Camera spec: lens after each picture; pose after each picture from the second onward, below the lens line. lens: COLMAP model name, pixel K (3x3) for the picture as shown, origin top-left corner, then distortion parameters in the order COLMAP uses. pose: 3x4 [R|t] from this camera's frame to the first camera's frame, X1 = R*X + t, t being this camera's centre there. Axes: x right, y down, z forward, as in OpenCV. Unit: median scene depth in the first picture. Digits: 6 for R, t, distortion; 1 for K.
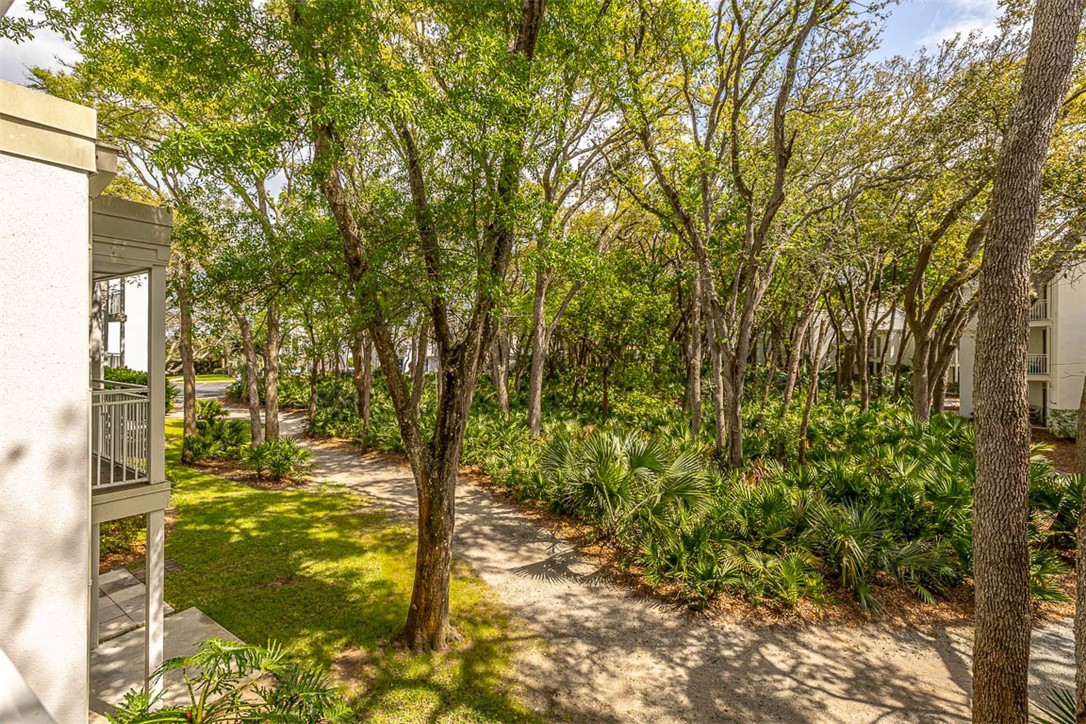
lens RADIAL K [[461.5, 0, 542.5], [0, 461.5, 343.7], [0, 0, 1]] dist [-0.003282, -0.000778]
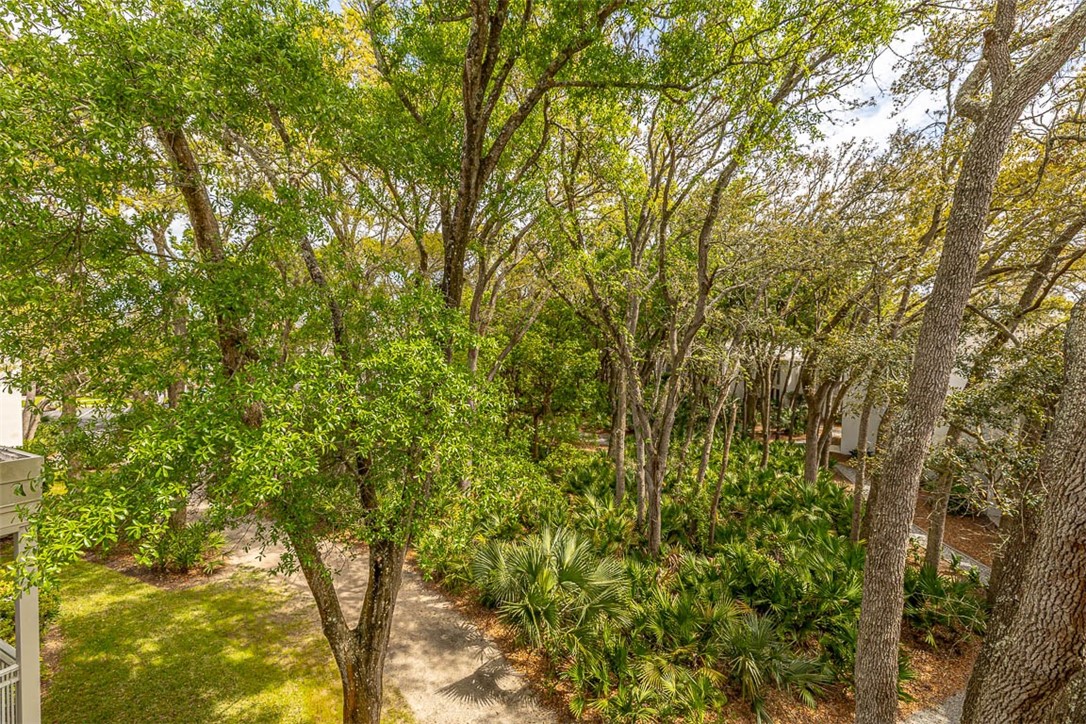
lens RADIAL K [[452.6, 0, 542.5], [0, 452.6, 358.0], [0, 0, 1]] dist [-0.008596, 0.000056]
pose [[0.988551, 0.017069, 0.149918, -0.004738], [-0.021768, 0.999320, 0.029764, -0.240882], [-0.149308, -0.032687, 0.988250, 0.013899]]
